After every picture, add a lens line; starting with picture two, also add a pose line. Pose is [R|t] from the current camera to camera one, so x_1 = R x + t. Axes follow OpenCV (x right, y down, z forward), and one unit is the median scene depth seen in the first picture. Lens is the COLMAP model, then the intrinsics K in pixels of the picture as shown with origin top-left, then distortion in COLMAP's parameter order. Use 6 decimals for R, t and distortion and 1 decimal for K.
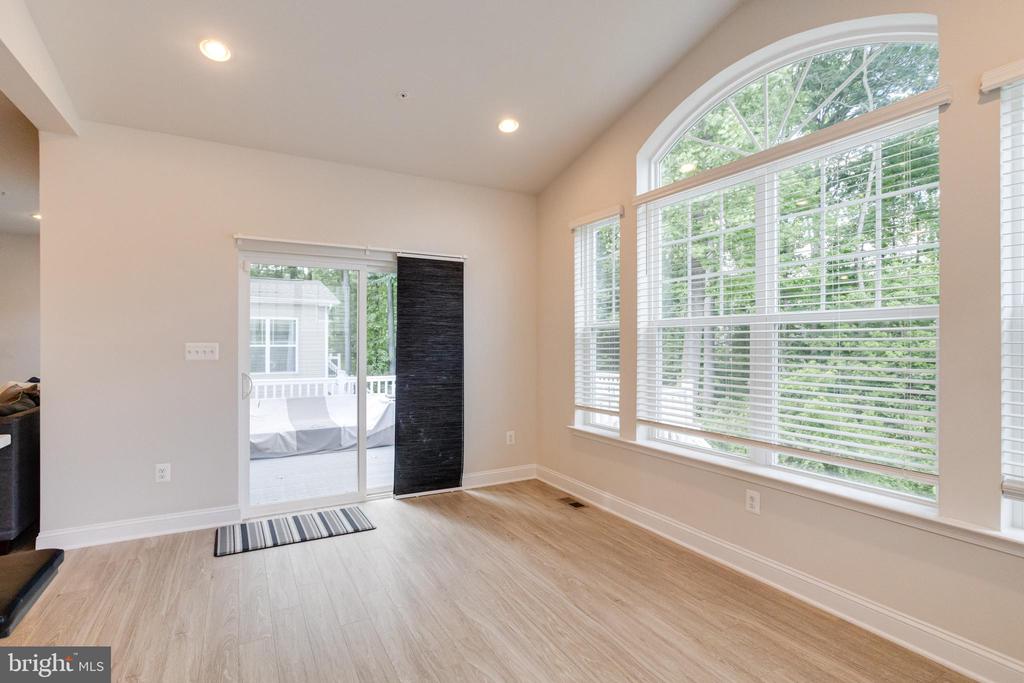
lens RADIAL K [[490.7, 0, 512.7], [0, 490.7, 339.9], [0, 0, 1]] dist [-0.020367, 0.007598]
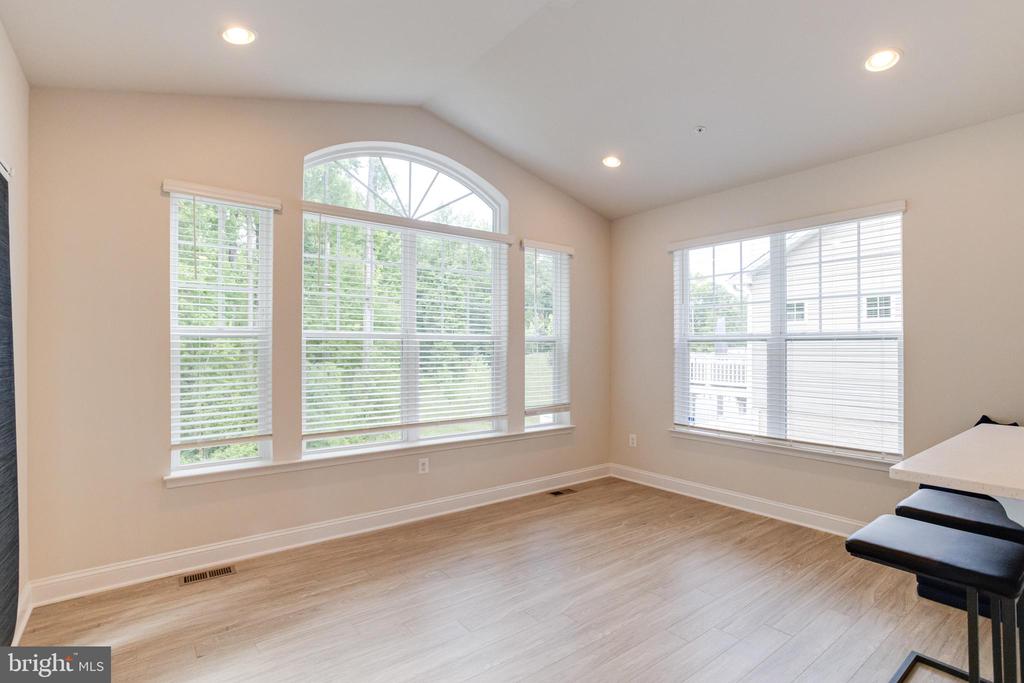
lens RADIAL K [[490.7, 0, 510.6], [0, 490.7, 343.4], [0, 0, 1]] dist [-0.020367, 0.007598]
pose [[-0.141374, 0.015026, 0.989842, -0.757062], [-0.005398, 0.999858, -0.015949, -0.001922], [-0.989942, -0.007598, -0.141273, 0.756125]]
